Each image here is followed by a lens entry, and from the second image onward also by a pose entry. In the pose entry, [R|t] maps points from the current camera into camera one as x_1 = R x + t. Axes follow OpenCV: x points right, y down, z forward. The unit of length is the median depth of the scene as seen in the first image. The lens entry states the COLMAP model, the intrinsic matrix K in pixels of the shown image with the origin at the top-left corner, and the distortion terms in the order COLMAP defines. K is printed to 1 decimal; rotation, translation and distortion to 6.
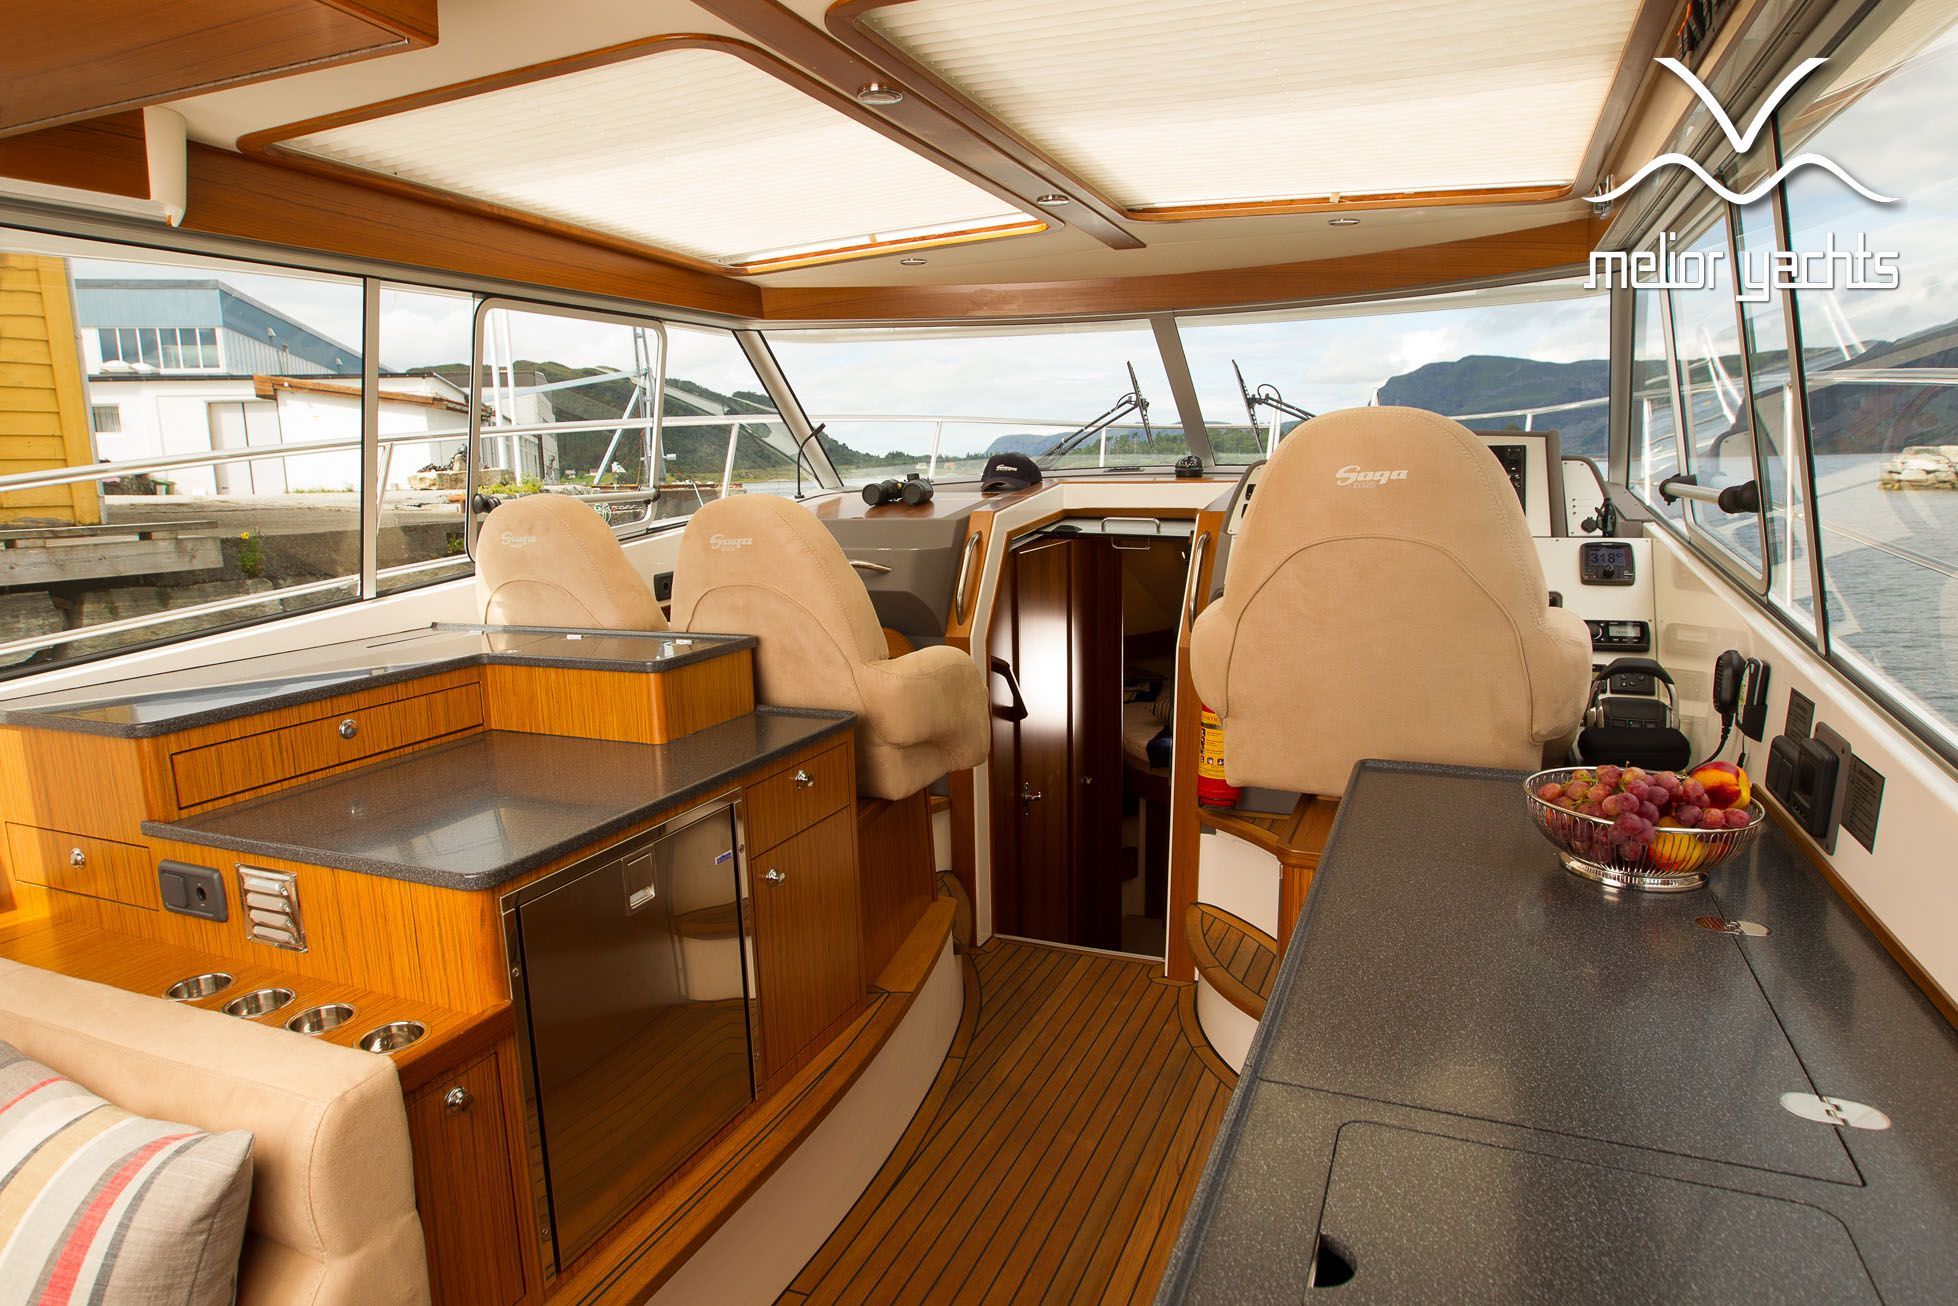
lens RADIAL K [[1146.4, 0, 980.9], [0, 1146.4, 647.1], [0, 0, 1]] dist [-0.068879, 0.038143]
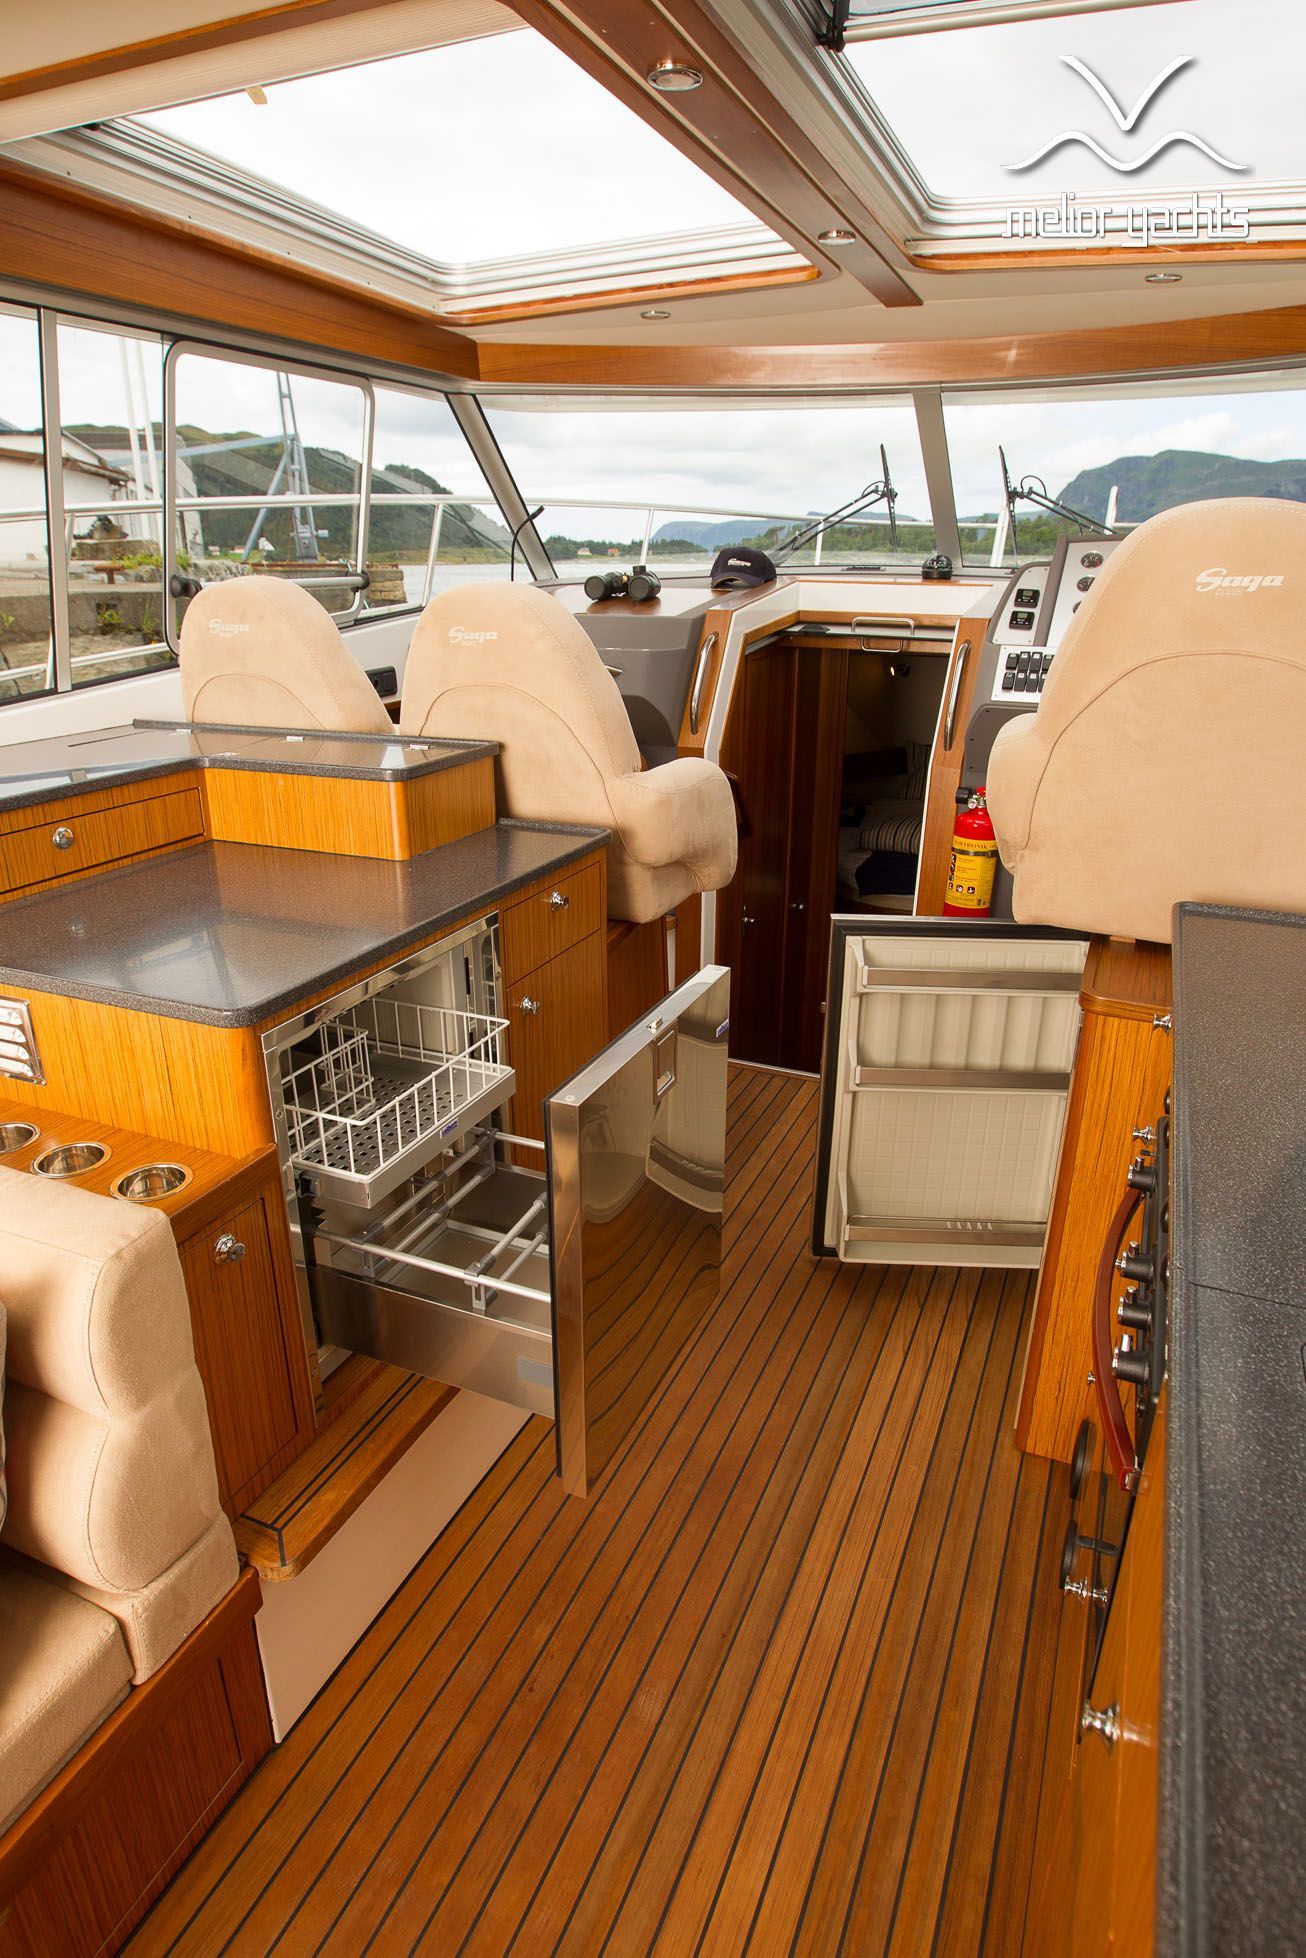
lens RADIAL K [[1146.4, 0, 653.3], [0, 1146.4, 973.1], [0, 0, 1]] dist [-0.068879, 0.038143]
pose [[0.999627, 0.026931, 0.004465, -0.068268], [-0.027290, 0.981819, 0.187848, -0.003462], [0.000675, -0.187900, 0.982188, 0.067562]]
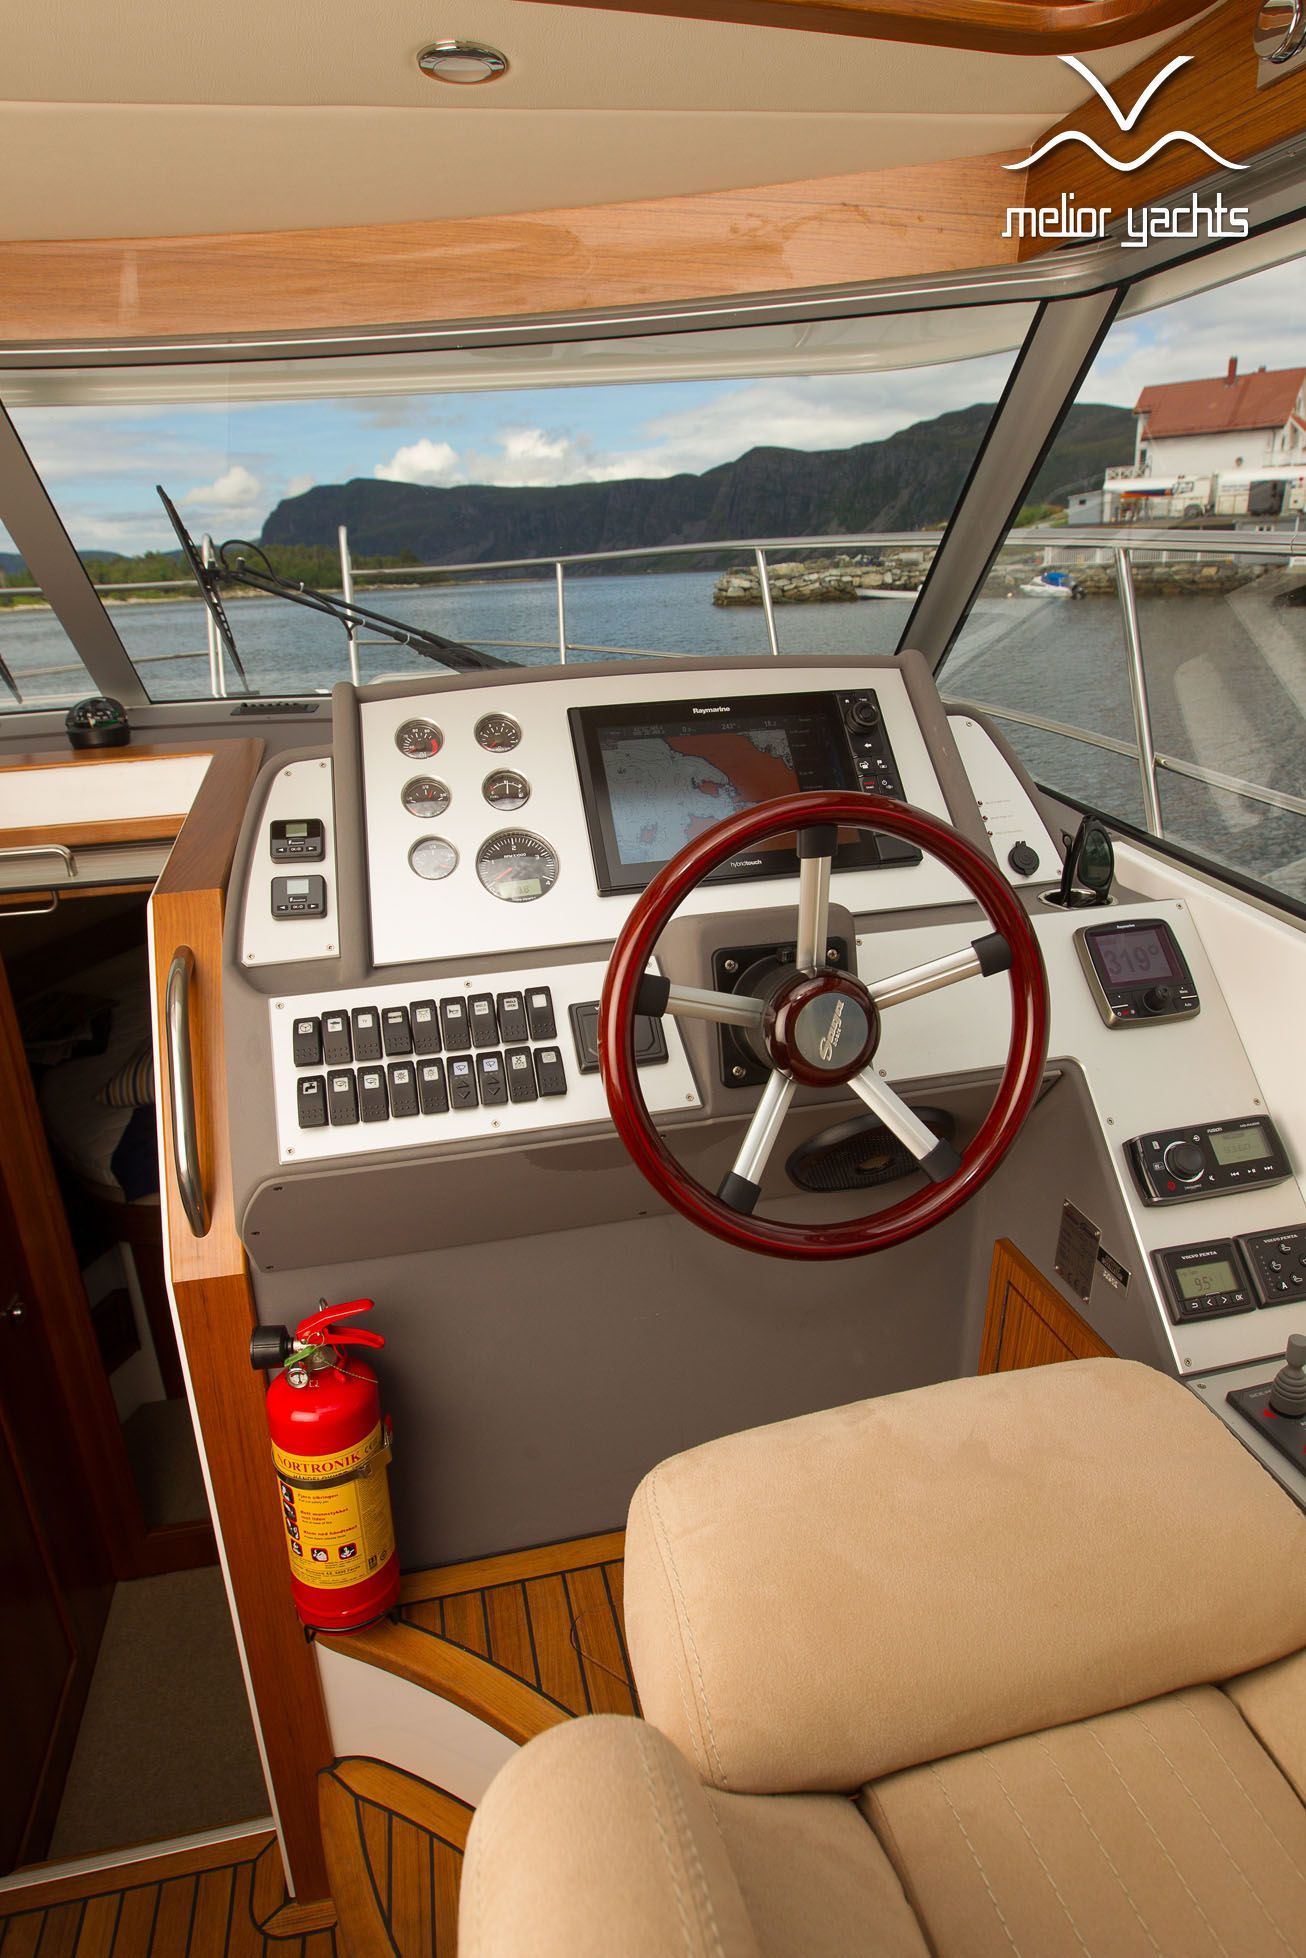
lens RADIAL K [[1146.4, 0, 653.3], [0, 1146.4, 973.1], [0, 0, 1]] dist [-0.068879, 0.038143]
pose [[0.812108, -0.205447, 0.546142, 0.149058], [0.114896, 0.973944, 0.195528, -0.195556], [-0.572083, -0.096040, 0.814554, 0.770091]]
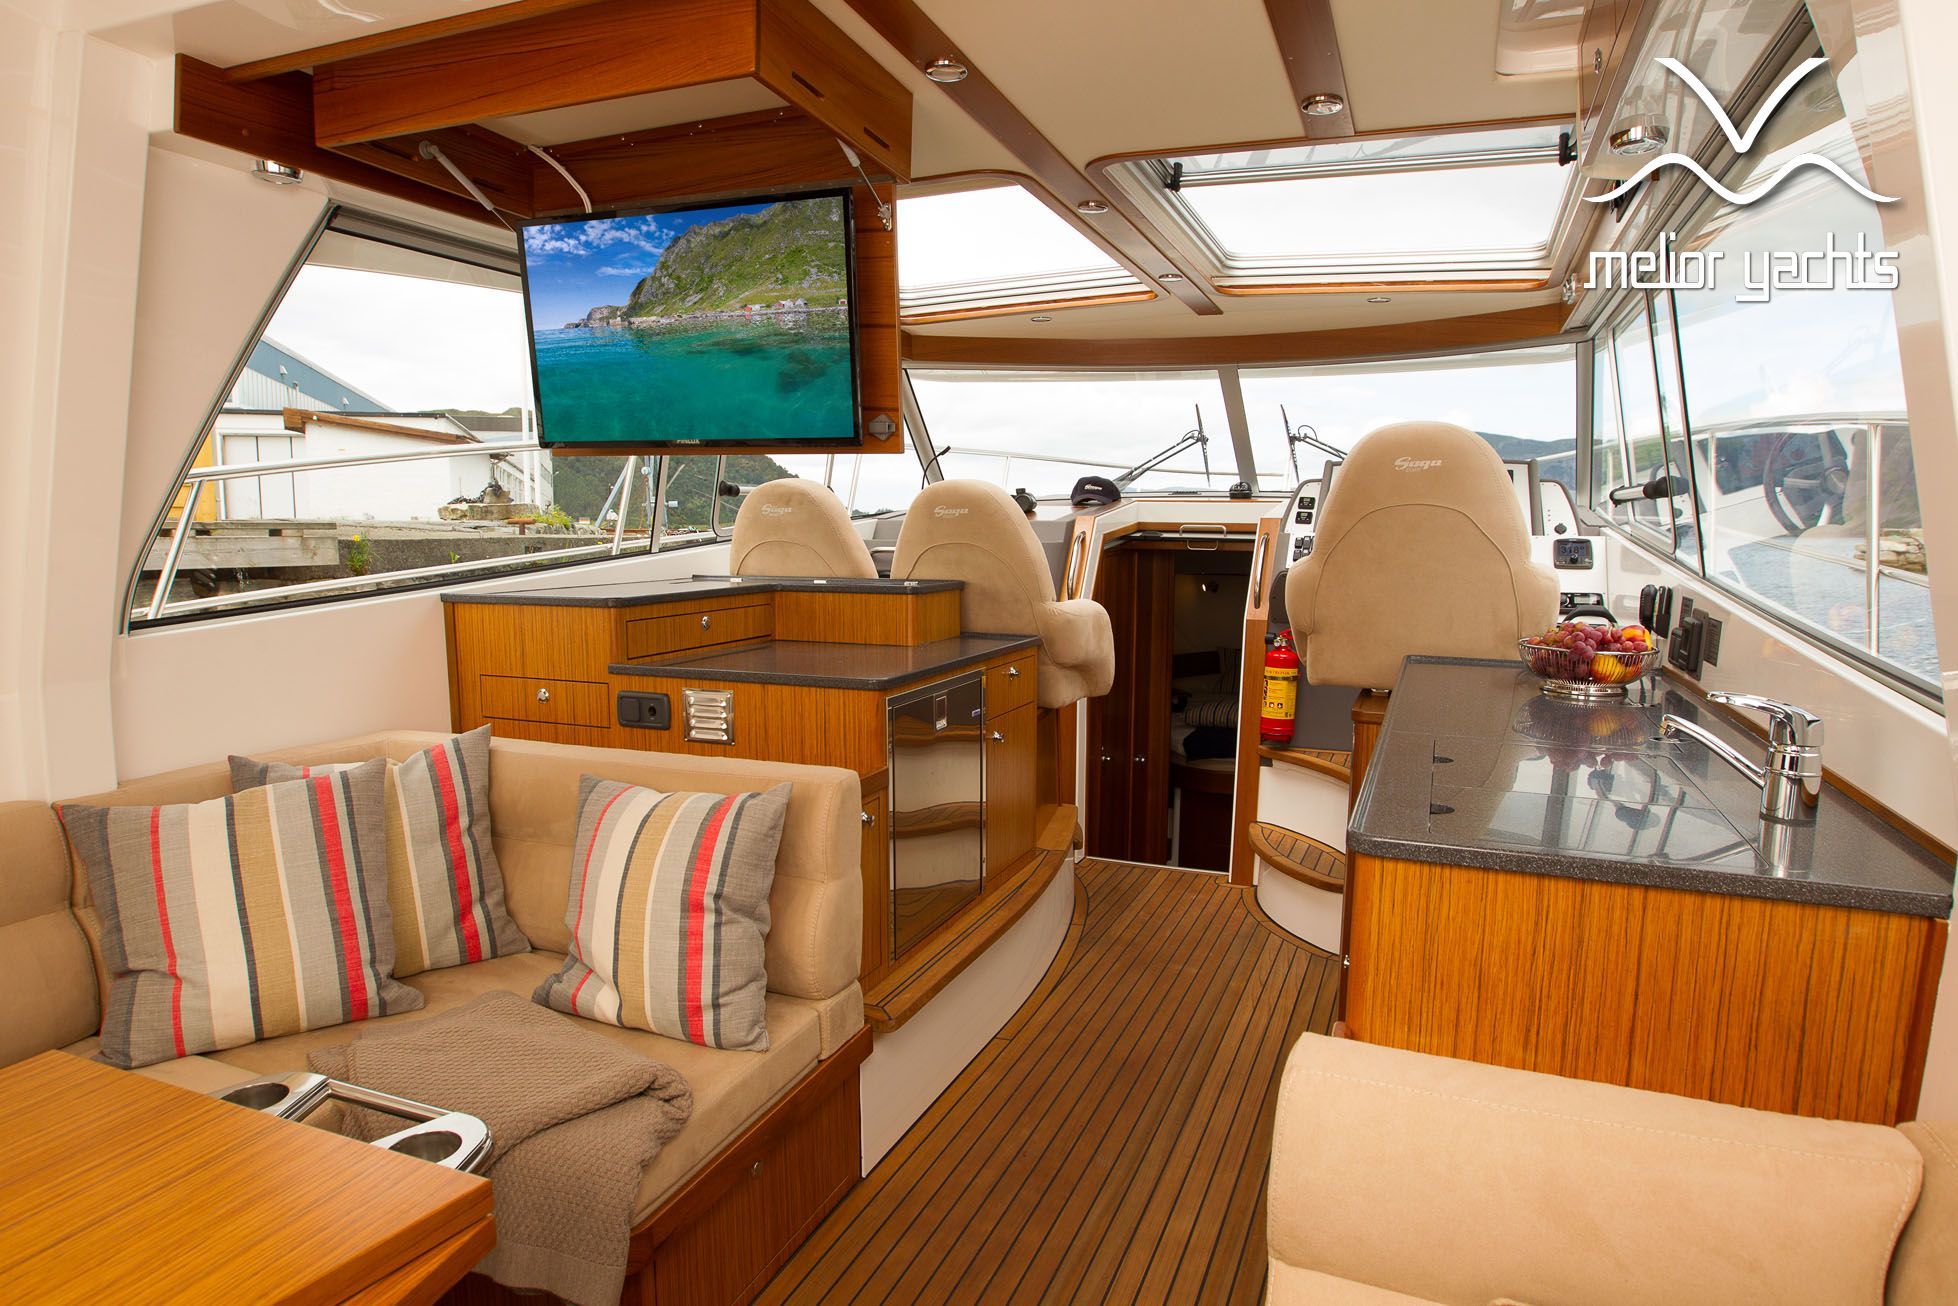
lens RADIAL K [[1146.4, 0, 980.9], [0, 1146.4, 647.1], [0, 0, 1]] dist [-0.068879, 0.038143]
pose [[0.999523, 0.026627, 0.015667, -0.184136], [-0.025794, 0.998356, -0.051189, 0.132075], [-0.017005, 0.050760, 0.998566, -0.355752]]
